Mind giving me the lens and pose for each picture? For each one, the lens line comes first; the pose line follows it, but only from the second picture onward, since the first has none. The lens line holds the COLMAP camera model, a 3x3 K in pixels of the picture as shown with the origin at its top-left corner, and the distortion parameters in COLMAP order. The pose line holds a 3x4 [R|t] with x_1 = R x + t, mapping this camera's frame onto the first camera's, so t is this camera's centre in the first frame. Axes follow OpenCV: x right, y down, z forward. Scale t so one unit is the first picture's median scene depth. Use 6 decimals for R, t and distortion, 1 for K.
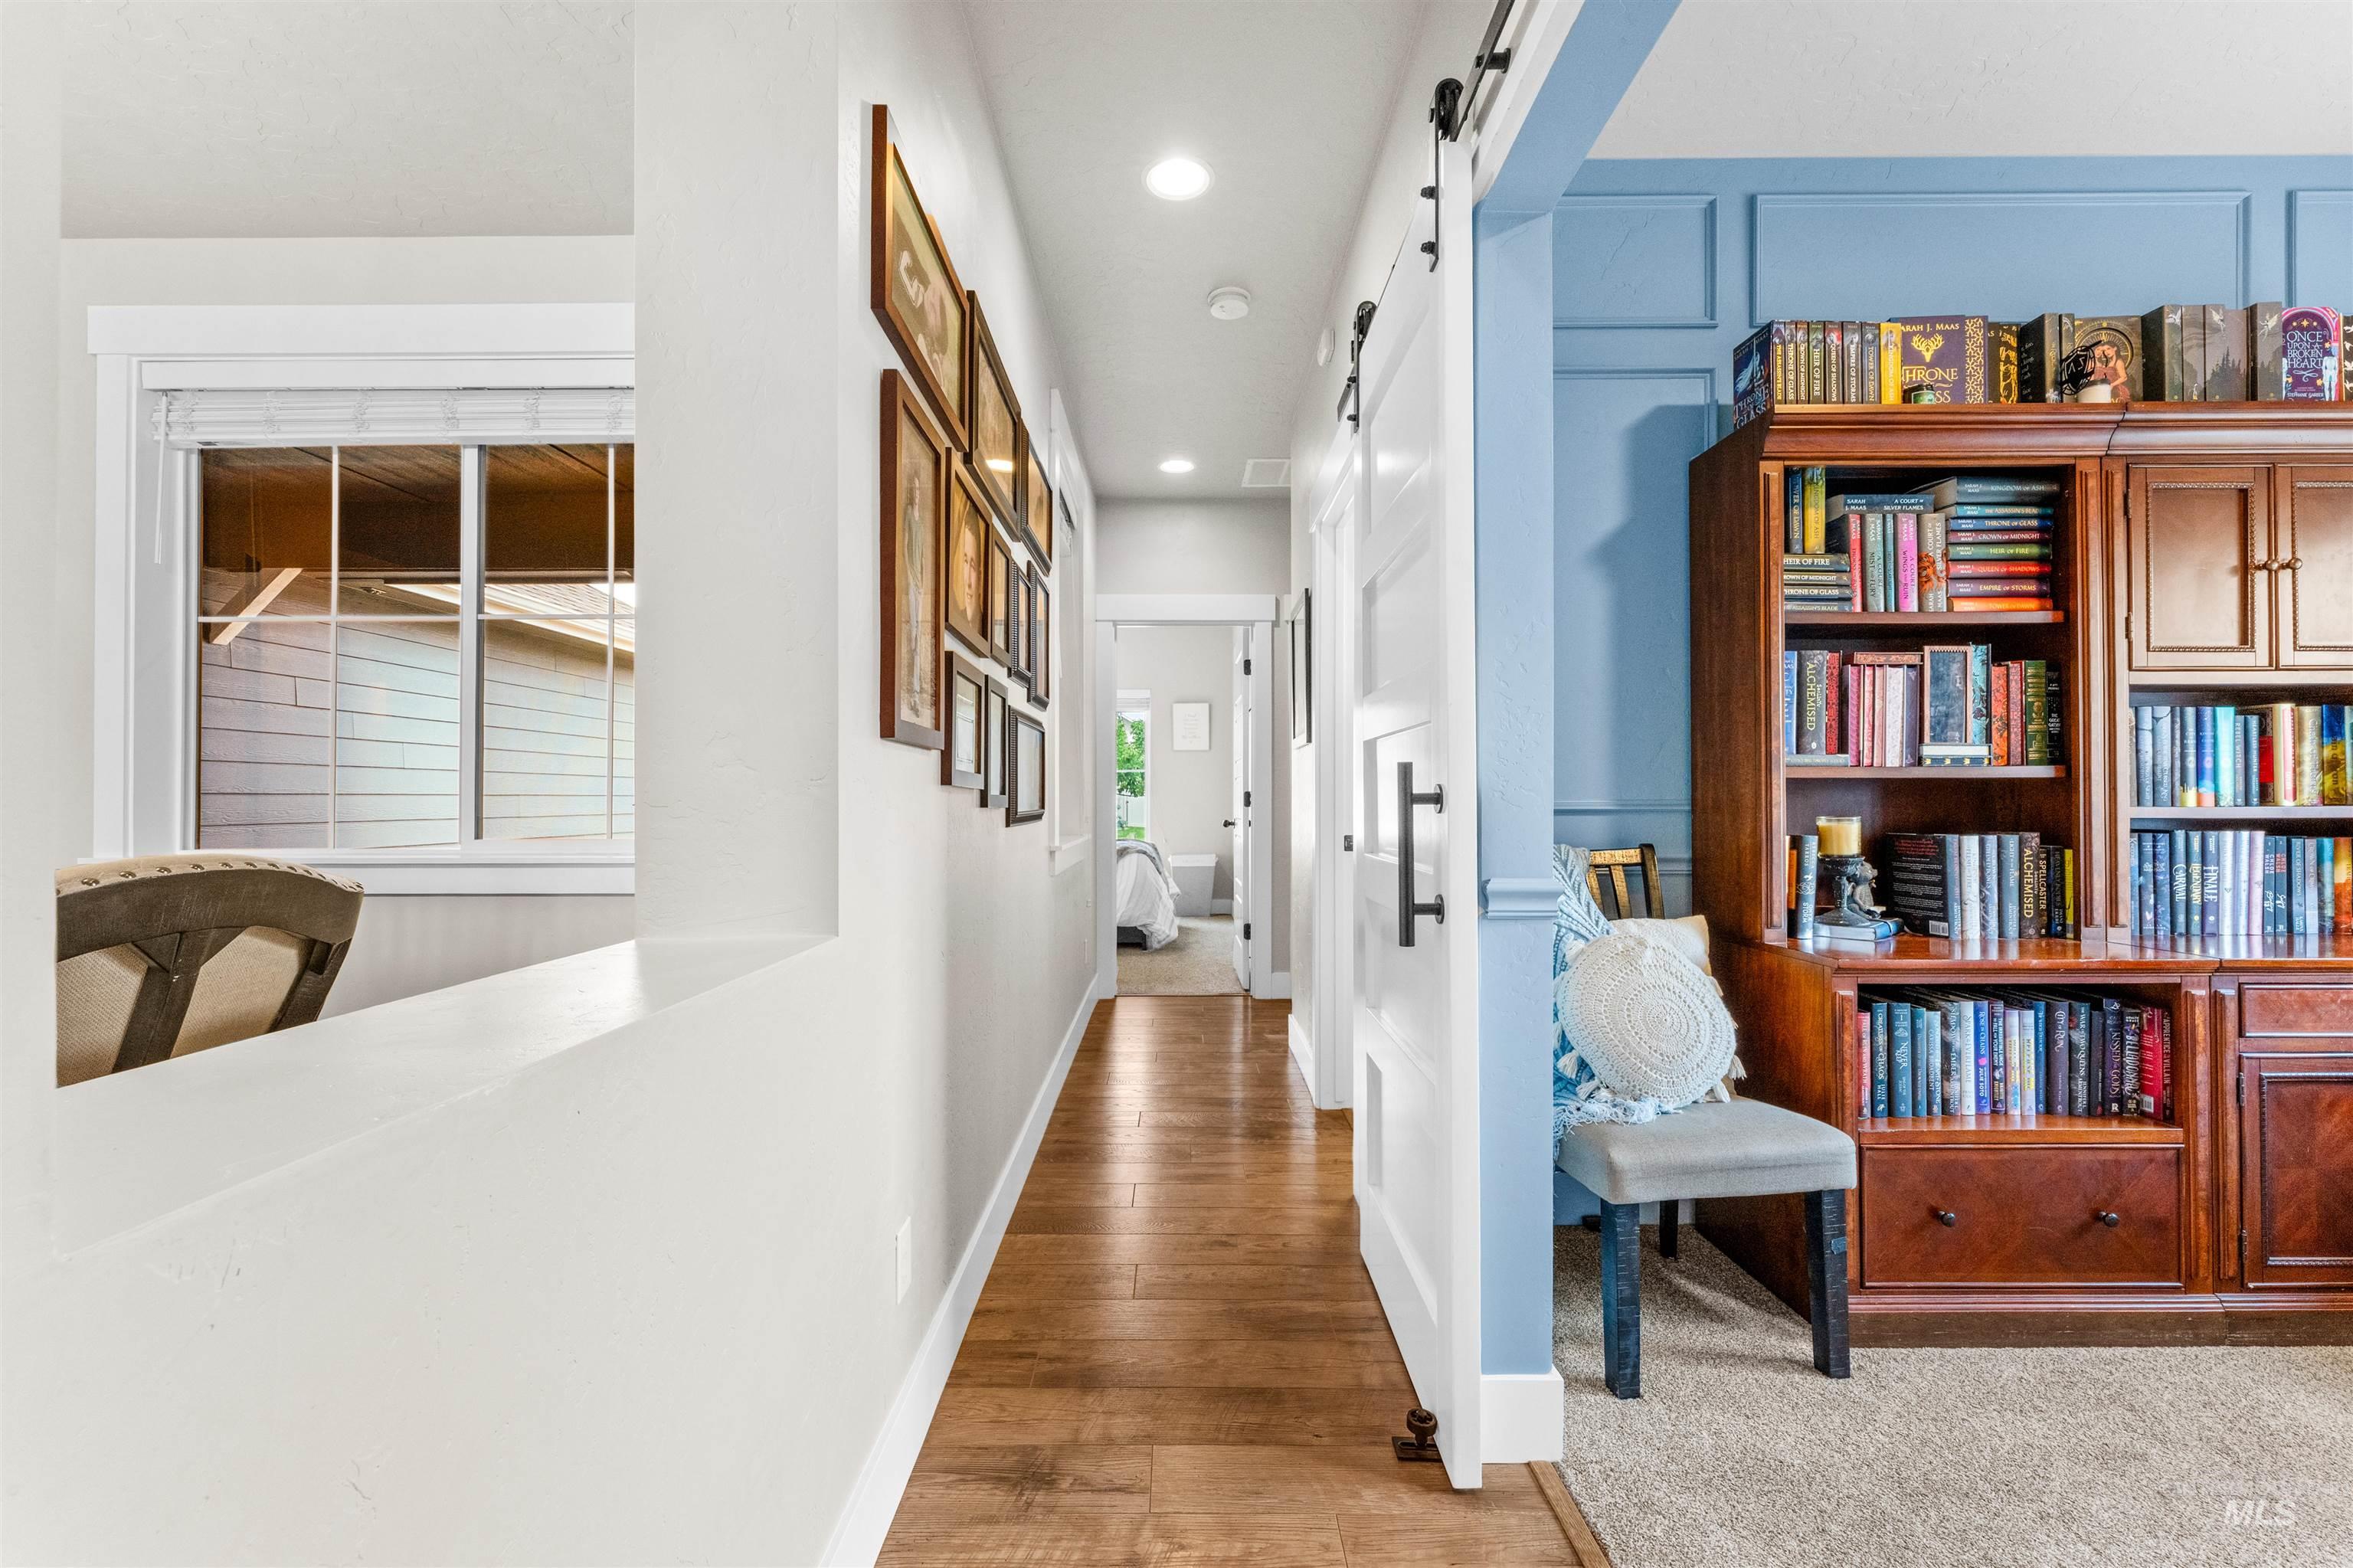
lens RADIAL K [[947.6, 0, 1187.2], [0, 947.6, 791.3], [0, 0, 1]] dist [0.000496, -0.000791]
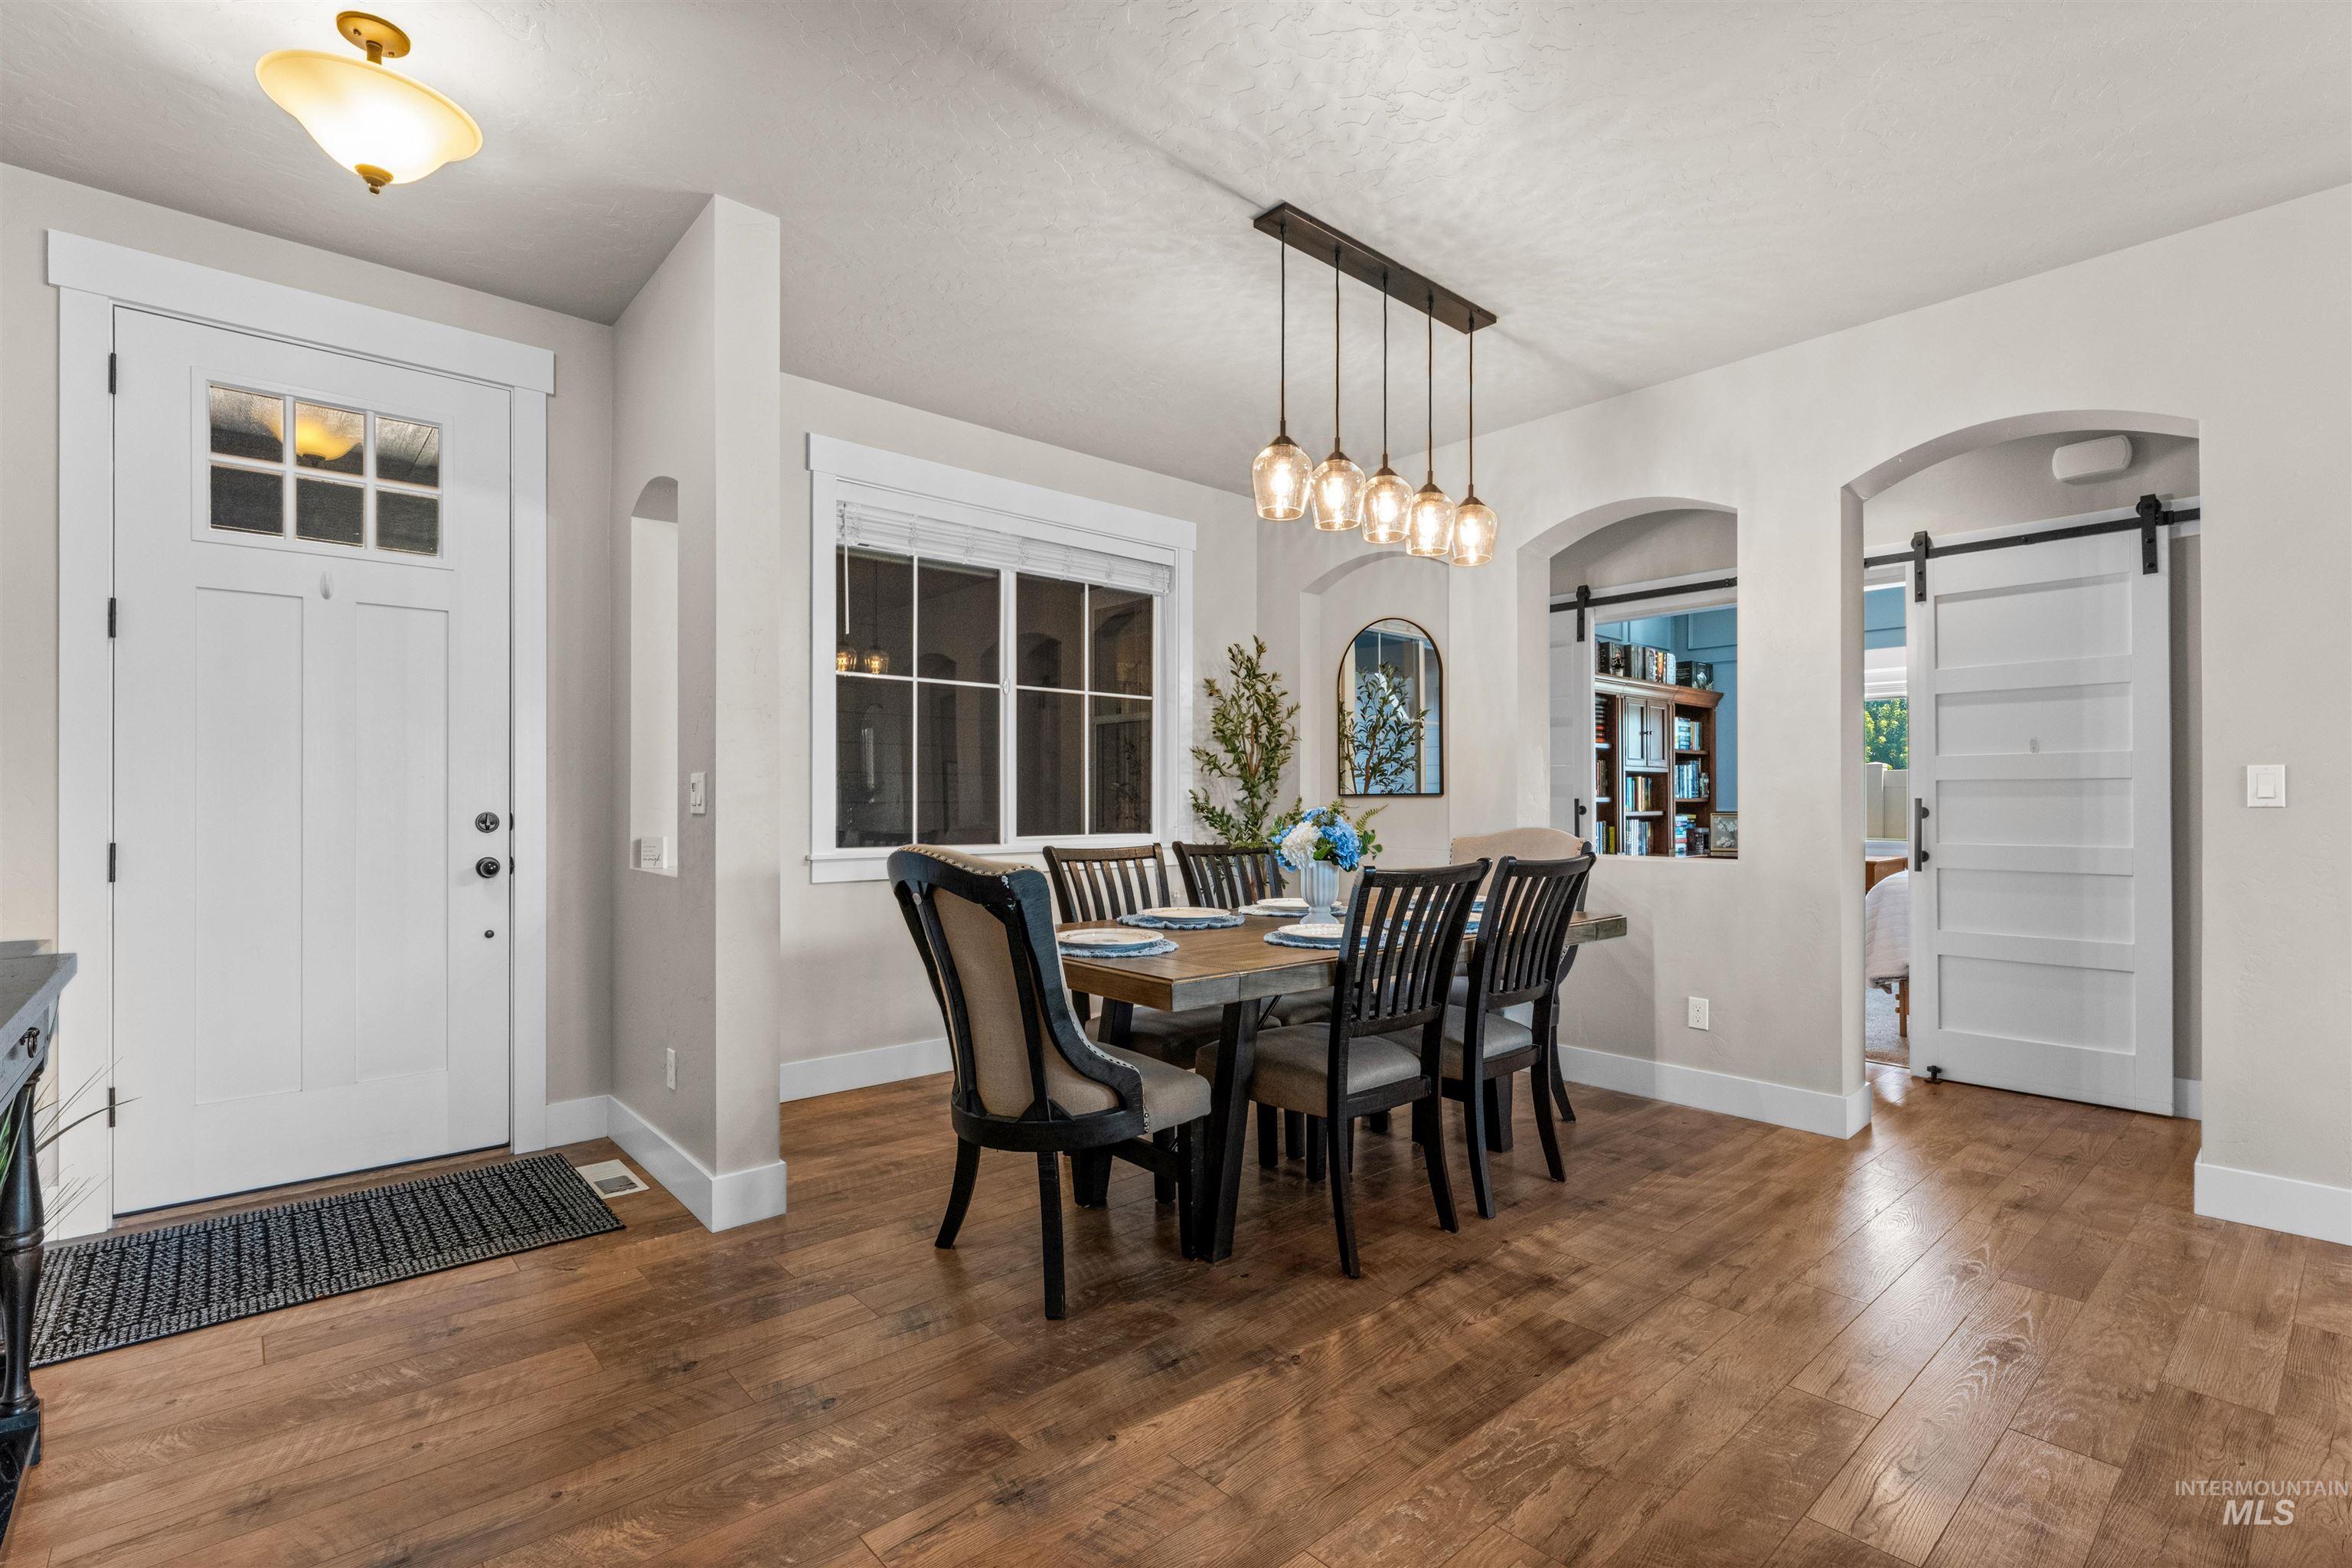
lens RADIAL K [[1076.4, 0, 1170.3], [0, 1076.4, 803.2], [0, 0, 1]] dist [-0.001296, -0.000185]
pose [[0.755921, 0.002610, 0.654658, -2.278416], [-0.007659, 0.999959, 0.004858, -0.016065], [-0.654618, -0.008686, 0.755910, -0.622893]]
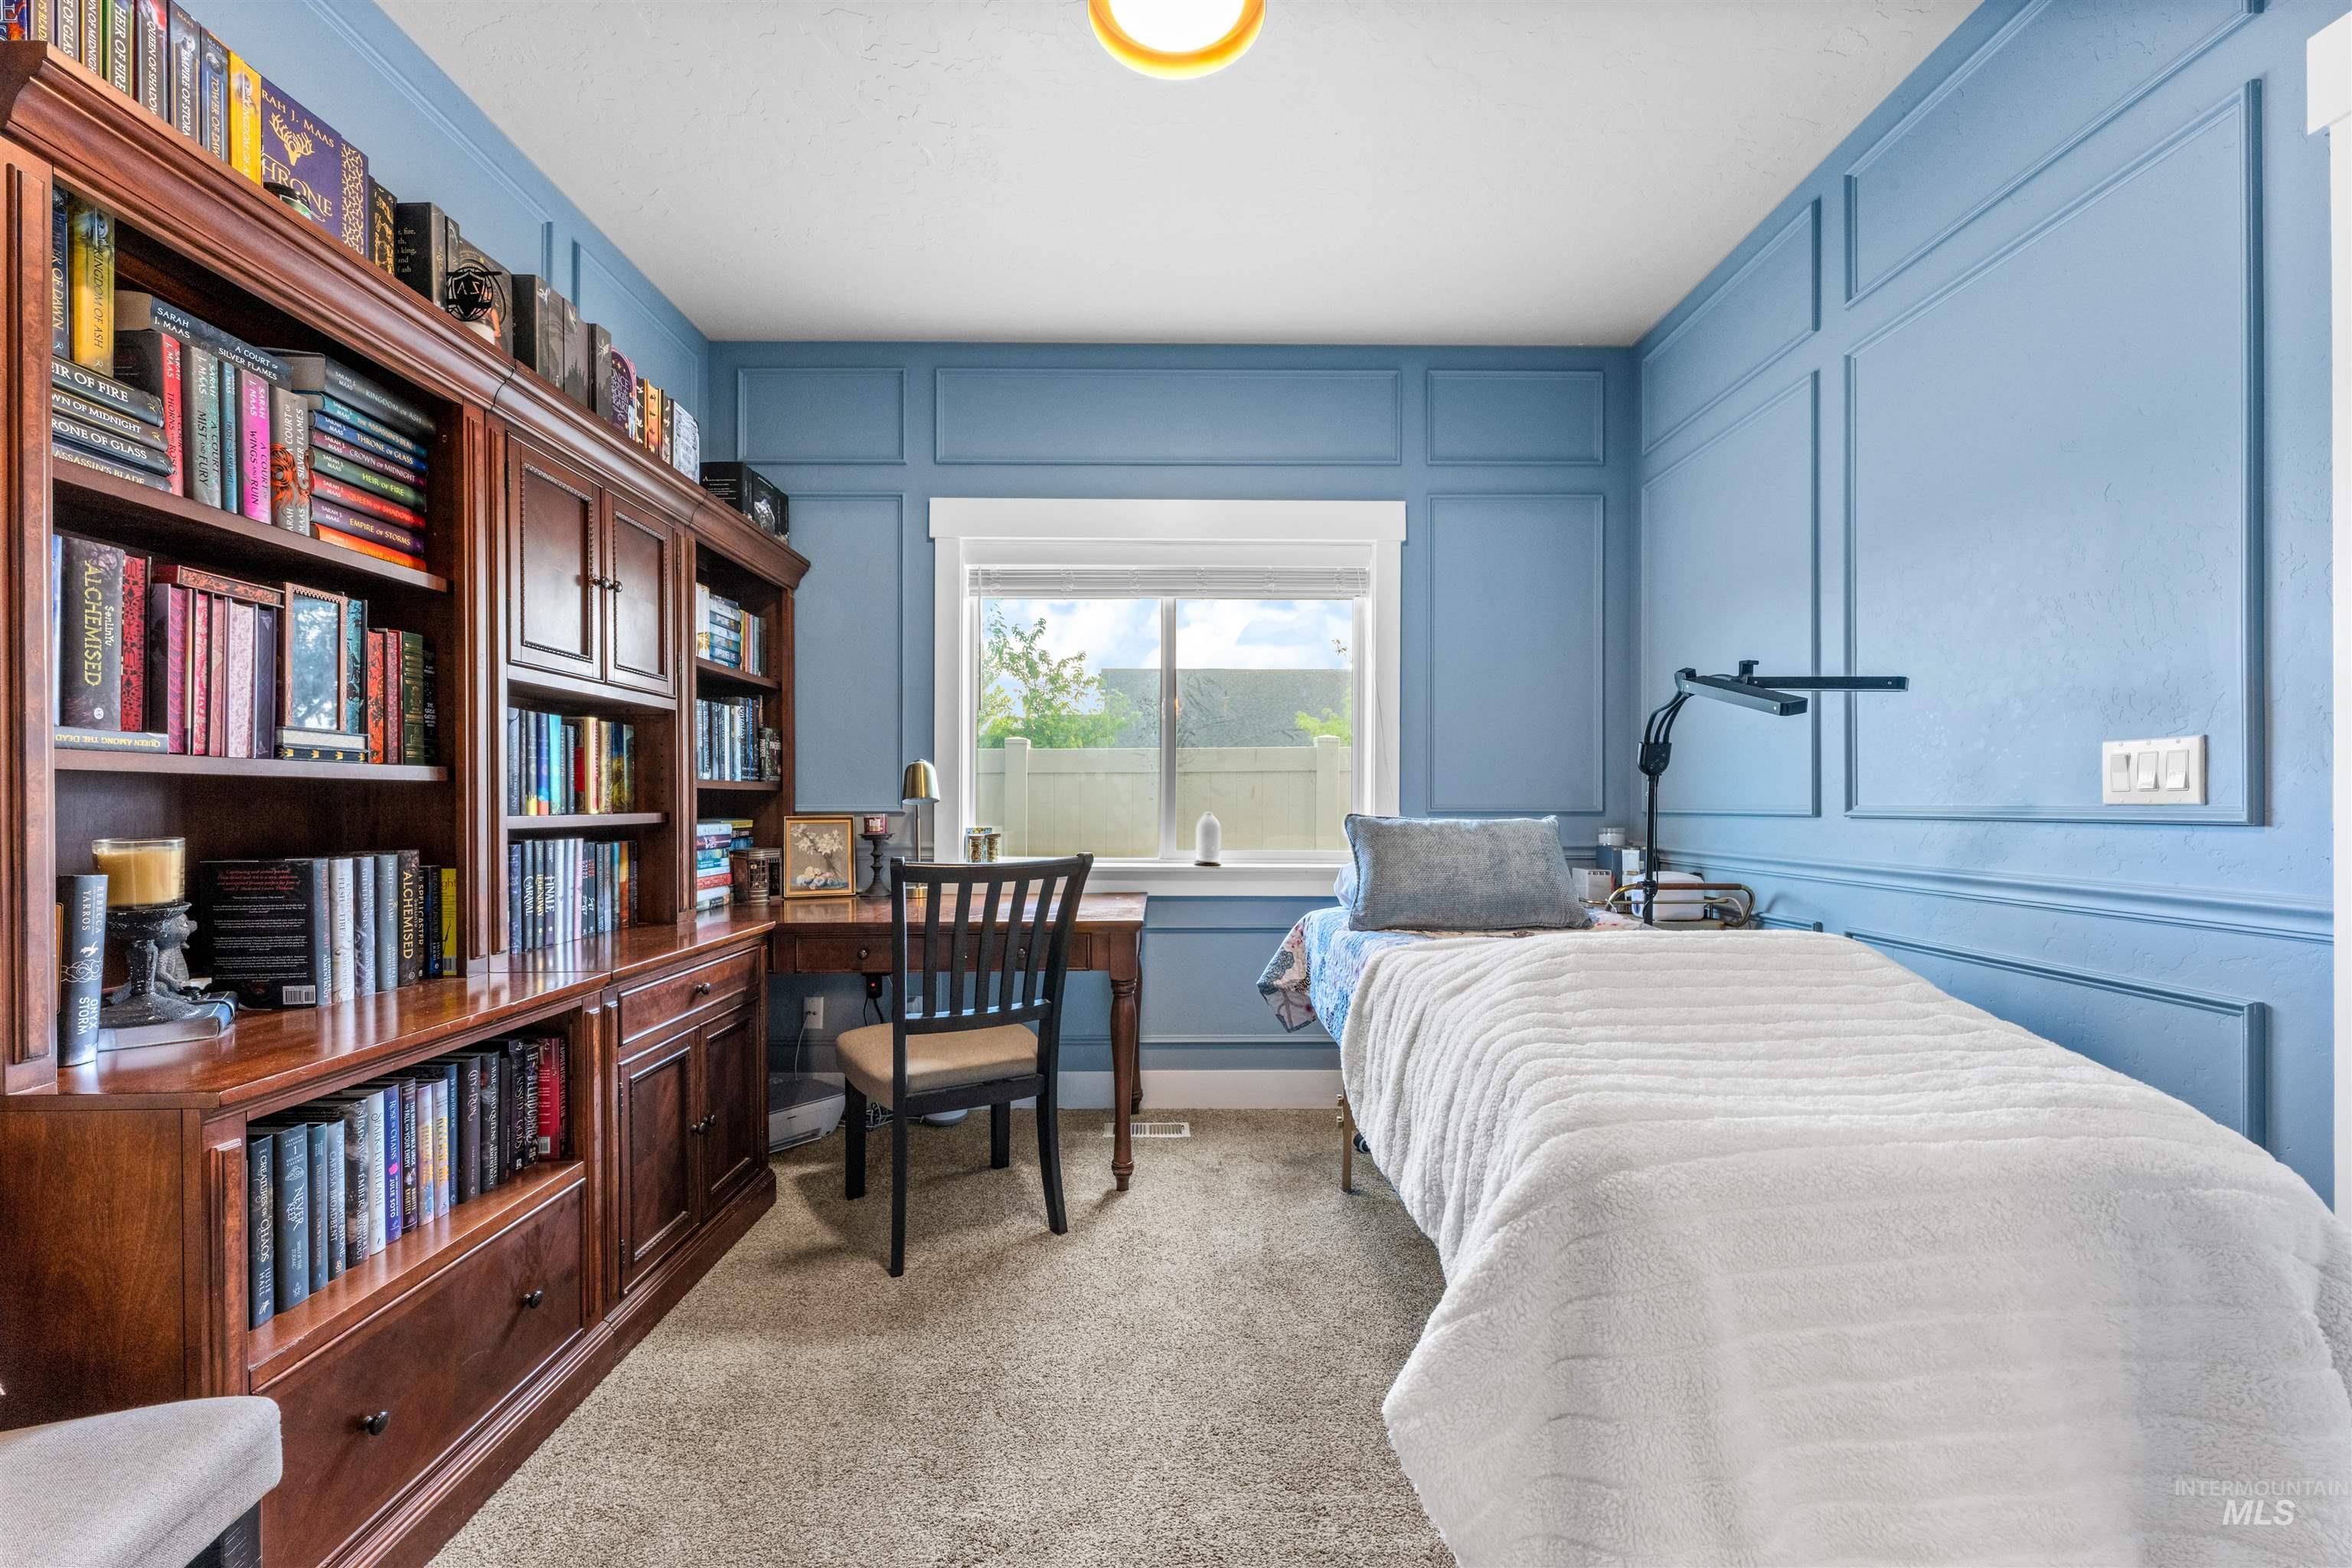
lens RADIAL K [[947.2, 0, 1177.6], [0, 947.2, 807.1], [0, 0, 1]] dist [0.000496, -0.000791]
pose [[-0.008057, -0.001410, 0.999967, 0.096896], [-0.010737, 0.999941, 0.001324, -0.000434], [-0.999910, -0.010726, -0.008072, 0.367077]]
